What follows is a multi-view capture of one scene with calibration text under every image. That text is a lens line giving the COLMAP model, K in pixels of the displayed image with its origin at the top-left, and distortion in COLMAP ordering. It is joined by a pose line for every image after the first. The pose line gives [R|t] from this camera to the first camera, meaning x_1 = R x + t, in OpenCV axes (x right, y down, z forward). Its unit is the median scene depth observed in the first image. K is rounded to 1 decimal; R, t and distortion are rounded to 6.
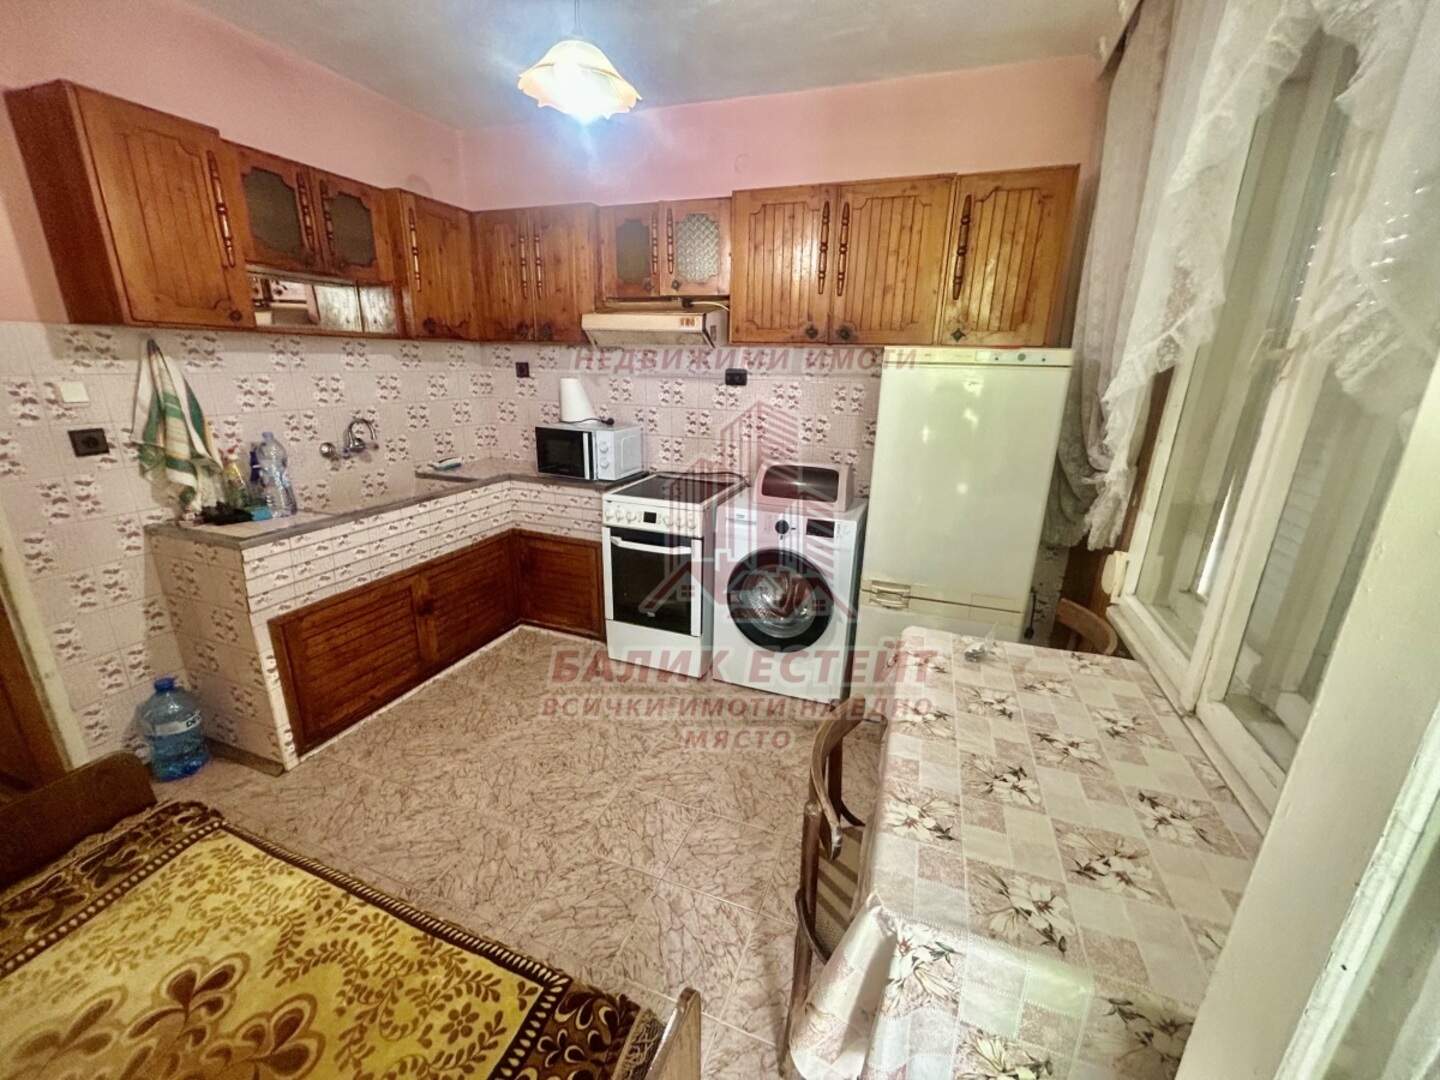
lens RADIAL K [[578.0, 0, 715.8], [0, 578.0, 540.5], [0, 0, 1]] dist [-0.000930, -0.000262]
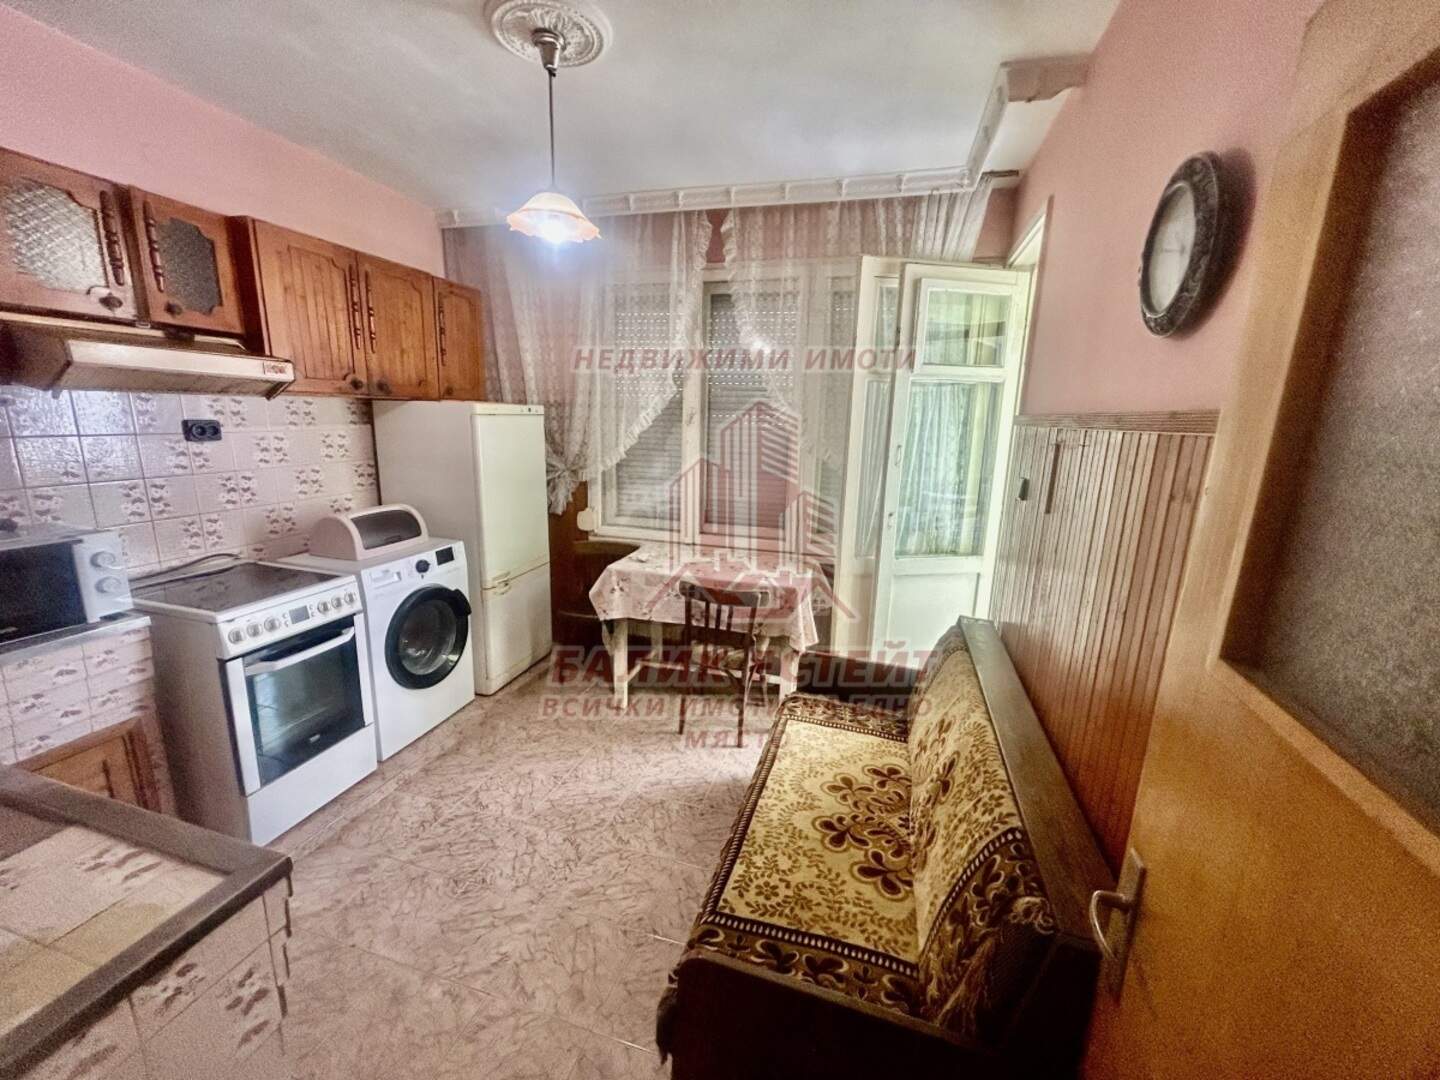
lens RADIAL K [[584.3, 0, 716.0], [0, 584.3, 537.4], [0, 0, 1]] dist [-0.011824, 0.012287]
pose [[-0.075382, -0.234652, 0.969152, -0.970936], [0.264143, 0.932499, 0.246323, -0.198426], [-0.961533, 0.274563, -0.008312, 0.482506]]
